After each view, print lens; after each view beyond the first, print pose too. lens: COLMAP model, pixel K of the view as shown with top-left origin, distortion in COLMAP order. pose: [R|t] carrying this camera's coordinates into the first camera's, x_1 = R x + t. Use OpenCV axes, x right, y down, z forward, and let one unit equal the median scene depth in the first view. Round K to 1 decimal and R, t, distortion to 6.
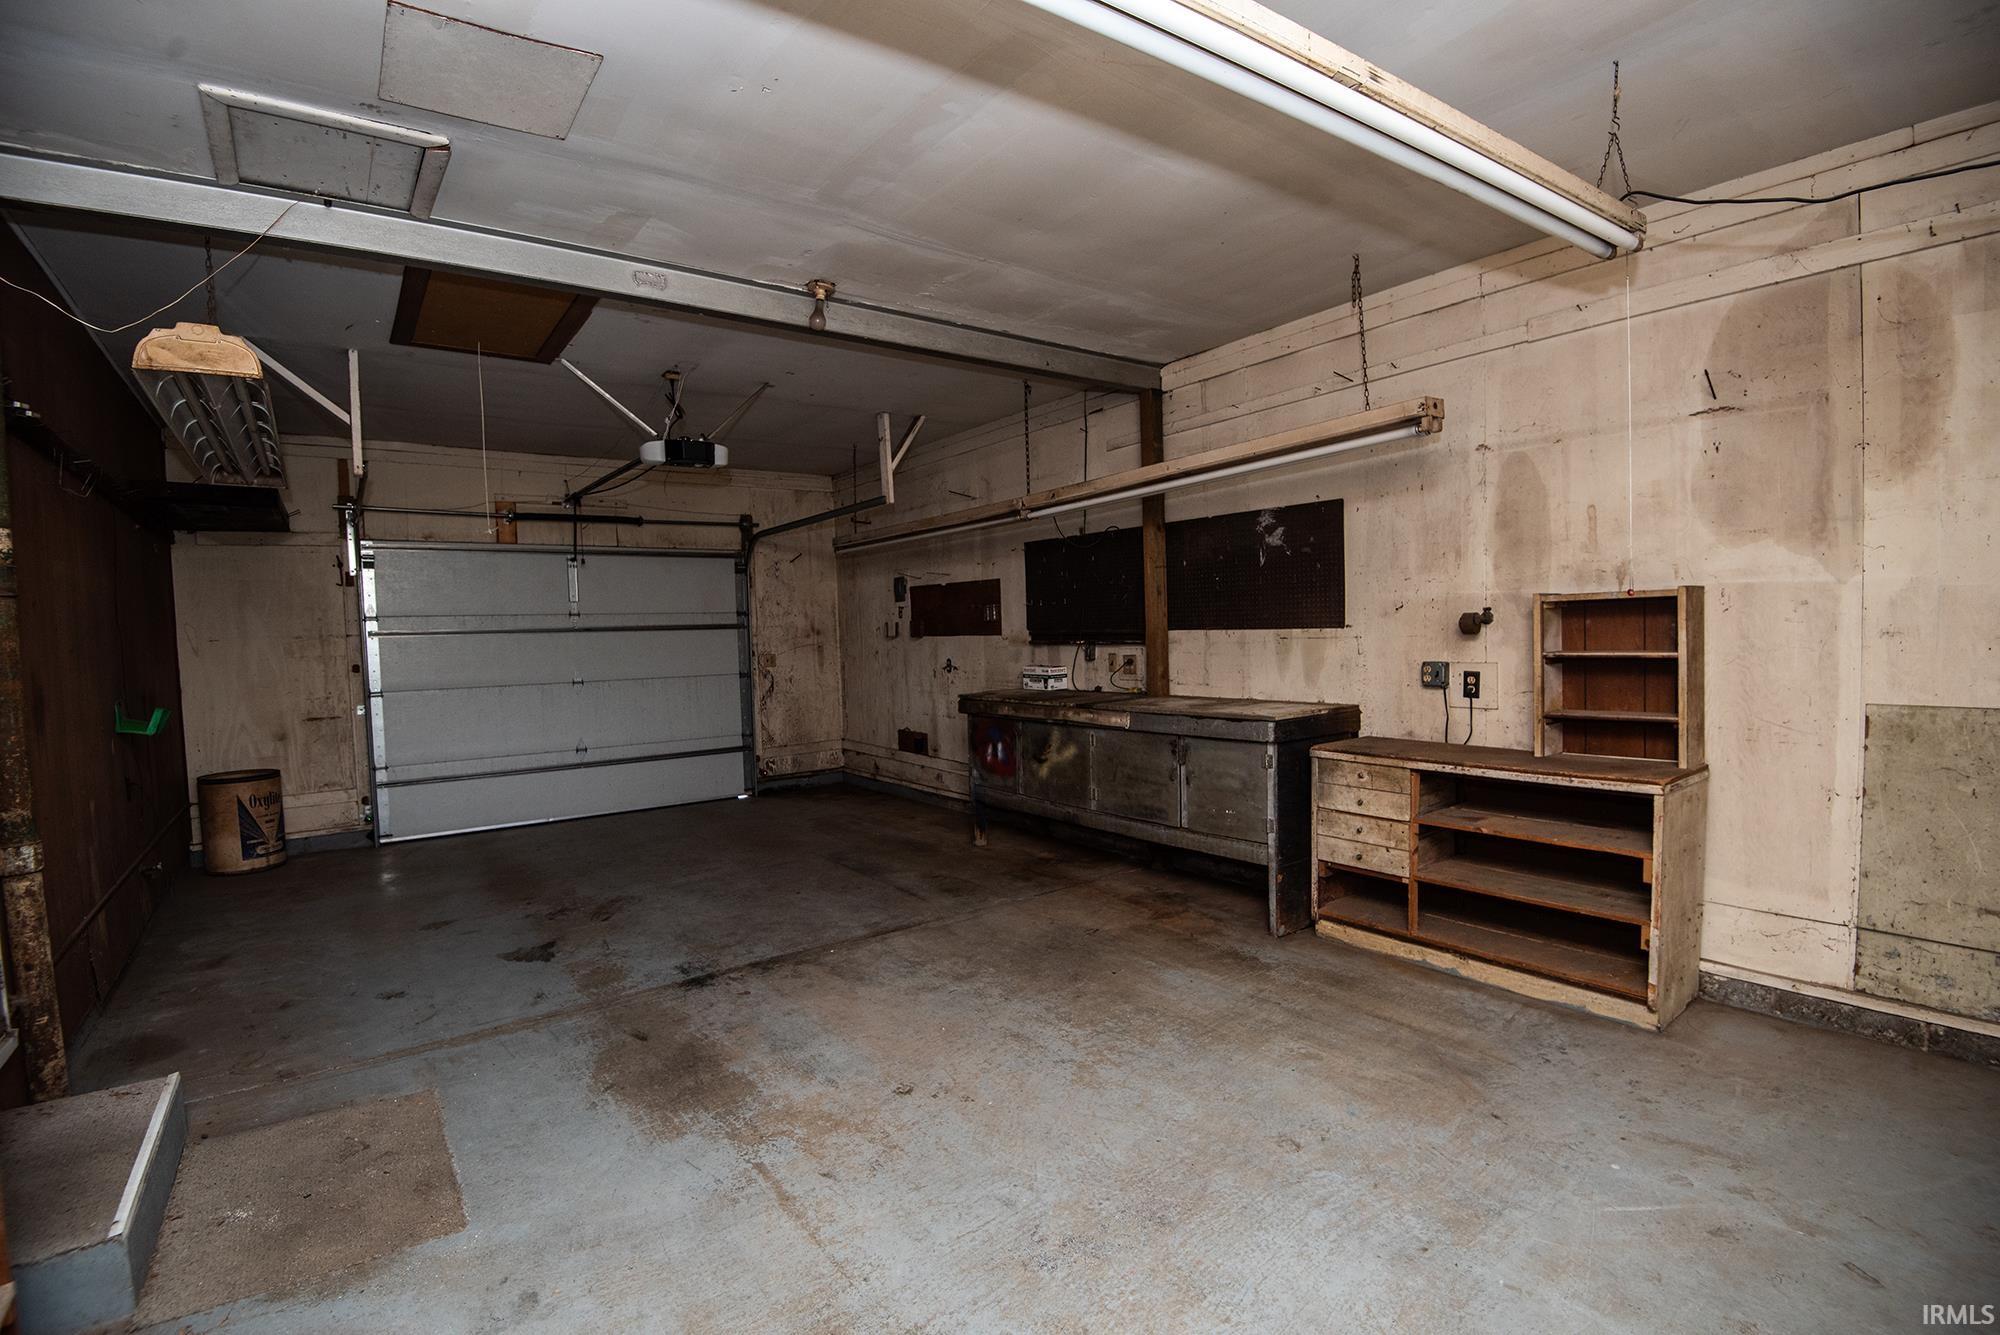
lens RADIAL K [[905.4, 0, 1000.0], [0, 905.4, 667.5], [0, 0, 1]] dist [-0.040618, -0.001011]
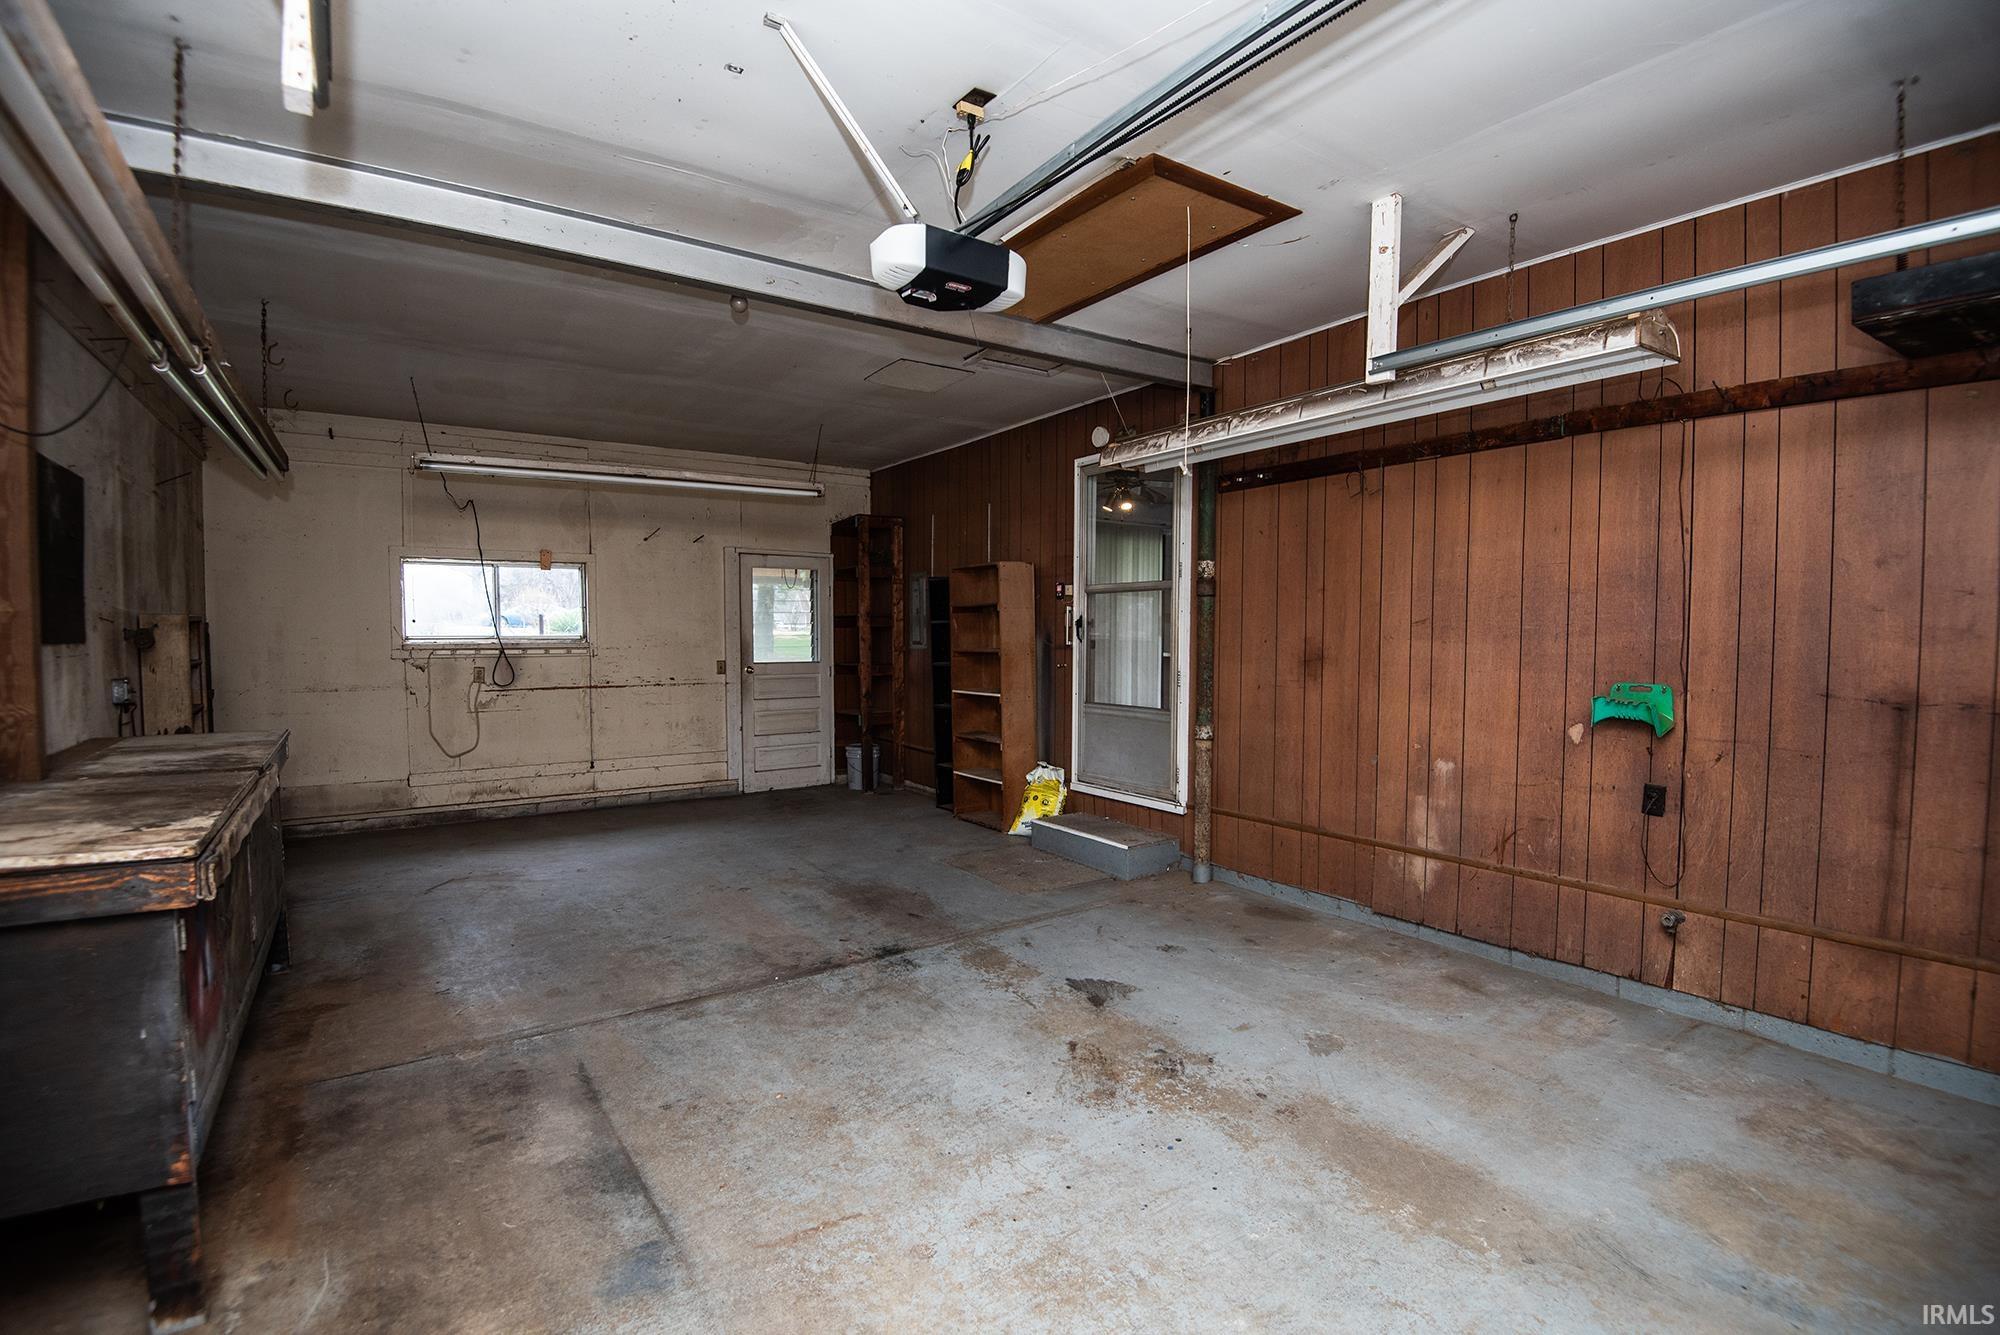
lens RADIAL K [[905.4, 0, 1000.0], [0, 905.4, 667.5], [0, 0, 1]] dist [-0.040618, -0.001011]
pose [[-0.998860, 0.026637, 0.039614, -0.501019], [0.029883, 0.996039, 0.083742, -0.068898], [-0.037227, 0.084830, -0.995700, 1.962329]]
